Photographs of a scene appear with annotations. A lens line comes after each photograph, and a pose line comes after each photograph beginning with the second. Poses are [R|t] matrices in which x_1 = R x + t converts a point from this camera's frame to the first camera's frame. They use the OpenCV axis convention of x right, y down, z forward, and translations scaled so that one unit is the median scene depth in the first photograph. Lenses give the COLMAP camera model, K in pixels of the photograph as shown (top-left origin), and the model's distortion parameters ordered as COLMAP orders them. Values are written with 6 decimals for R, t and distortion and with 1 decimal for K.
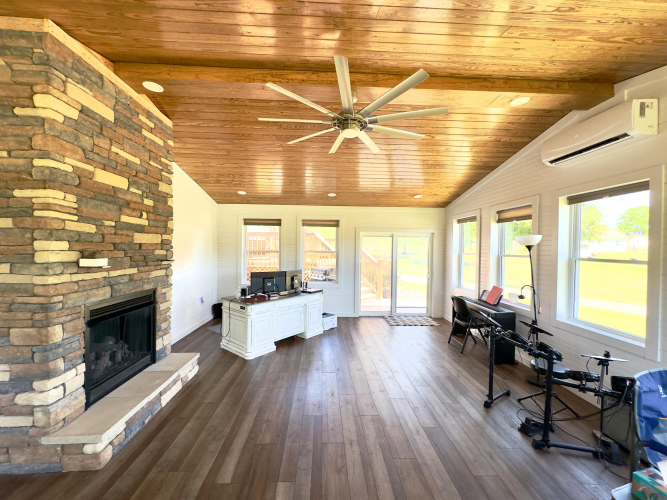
lens RADIAL K [[265.5, 0, 336.4], [0, 265.5, 251.1], [0, 0, 1]] dist [-0.005761, -0.000202]
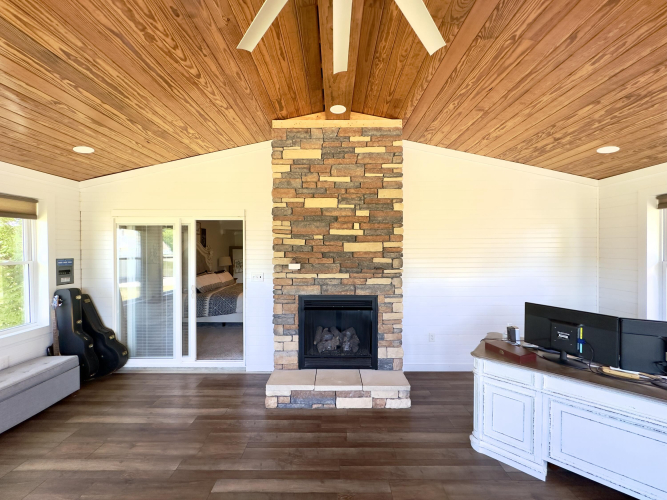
lens RADIAL K [[265.5, 0, 334.4], [0, 265.5, 251.3], [0, 0, 1]] dist [-0.005761, -0.000202]
pose [[-0.062302, -0.008609, -0.998020, 0.385510], [-0.011571, 0.999902, -0.007903, -0.022784], [0.997990, 0.011055, -0.062396, 1.017454]]
